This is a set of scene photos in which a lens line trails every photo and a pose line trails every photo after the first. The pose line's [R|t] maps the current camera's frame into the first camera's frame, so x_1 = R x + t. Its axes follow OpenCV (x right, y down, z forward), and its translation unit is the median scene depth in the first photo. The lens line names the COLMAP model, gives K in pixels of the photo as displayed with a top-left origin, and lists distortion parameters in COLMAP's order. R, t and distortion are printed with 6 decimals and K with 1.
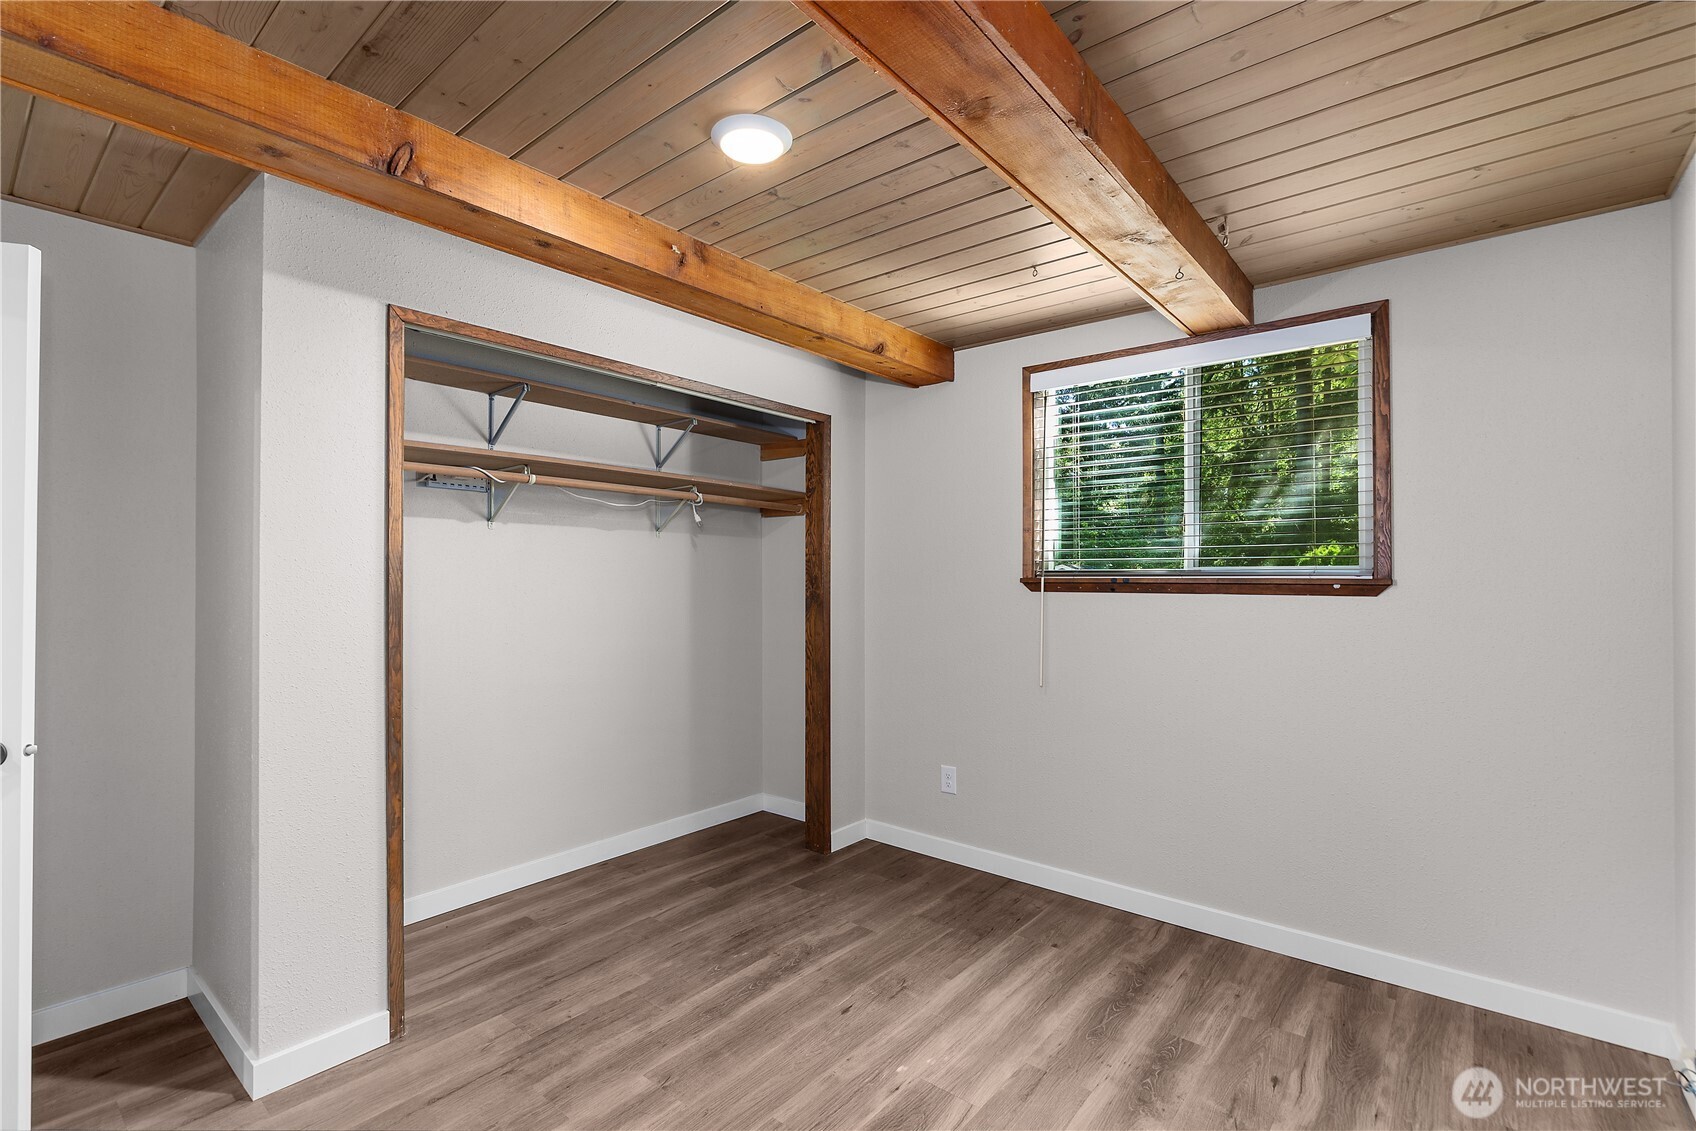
lens RADIAL K [[777.4, 0, 846.7], [0, 777.4, 572.7], [0, 0, 1]] dist [-0.002263, 0.000852]
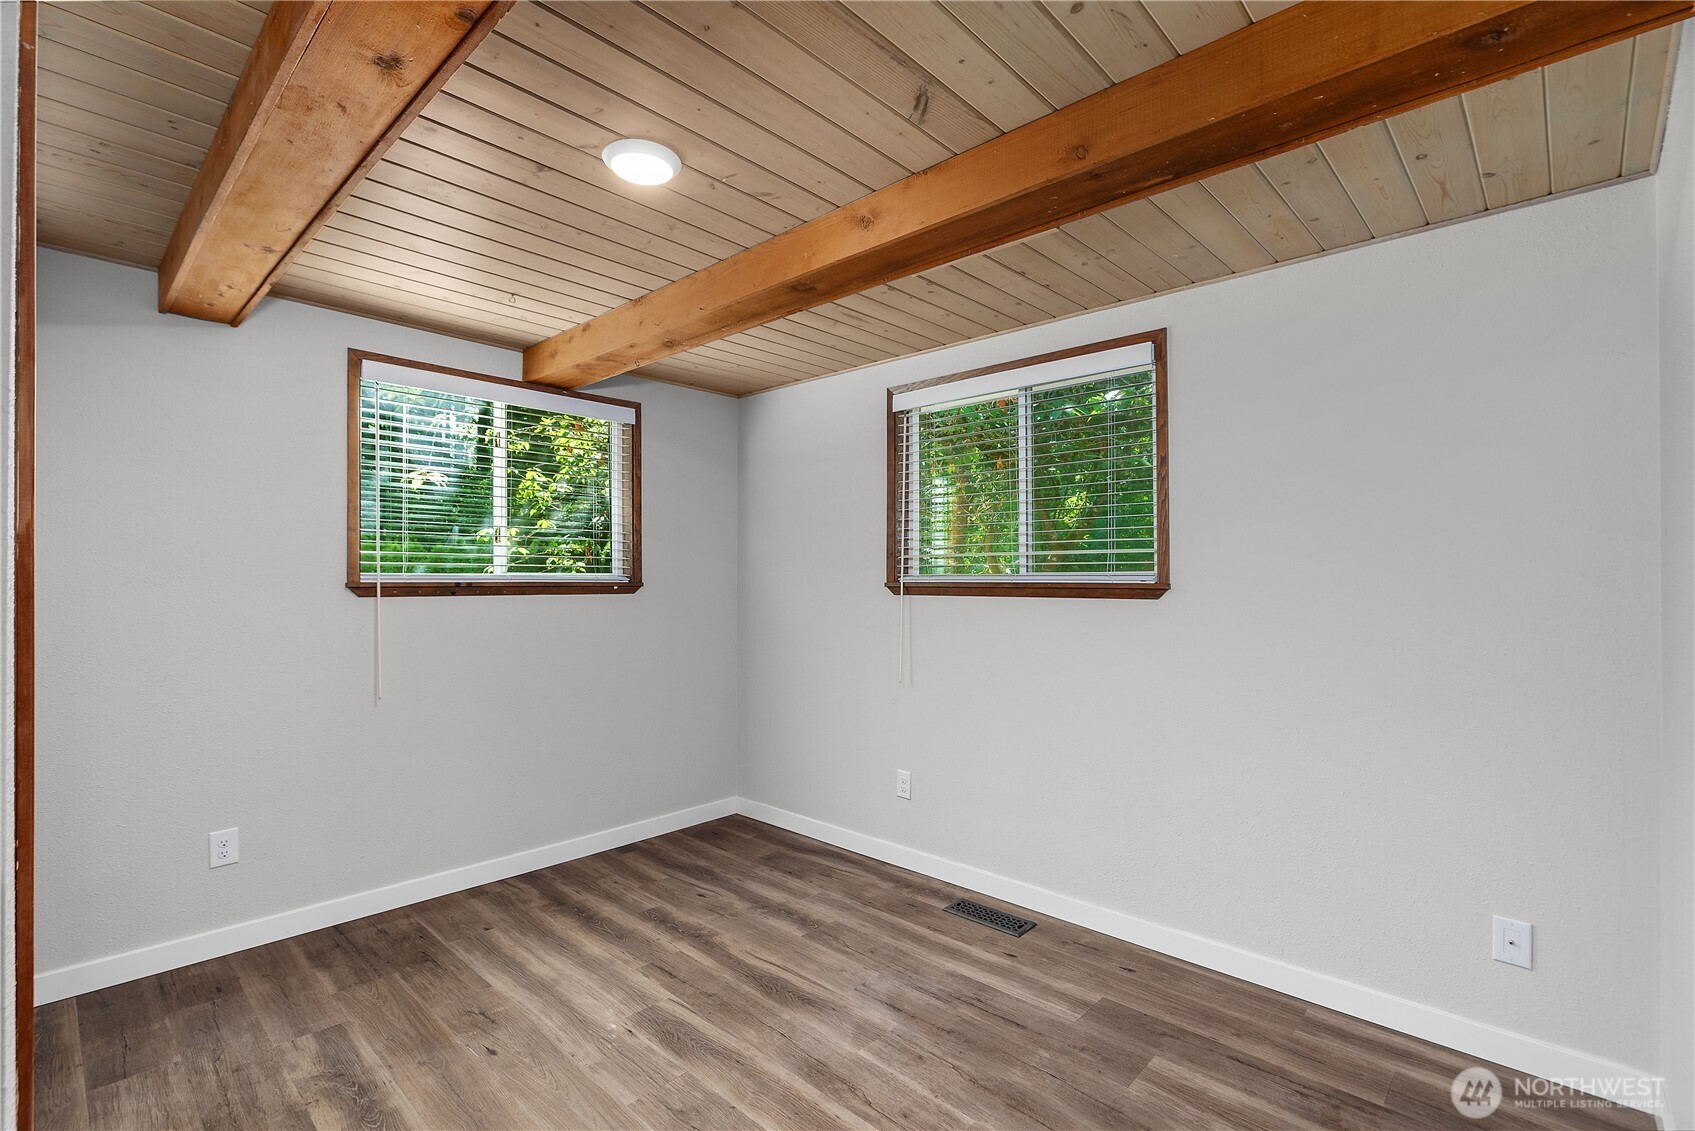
lens RADIAL K [[777.0, 0, 847.5], [0, 777.0, 568.7], [0, 0, 1]] dist [-0.002263, 0.000852]
pose [[0.064857, 0.012133, 0.997821, -0.780130], [-0.001819, 0.999926, -0.012041, 0.000437], [-0.997893, -0.001034, 0.064875, 0.450594]]
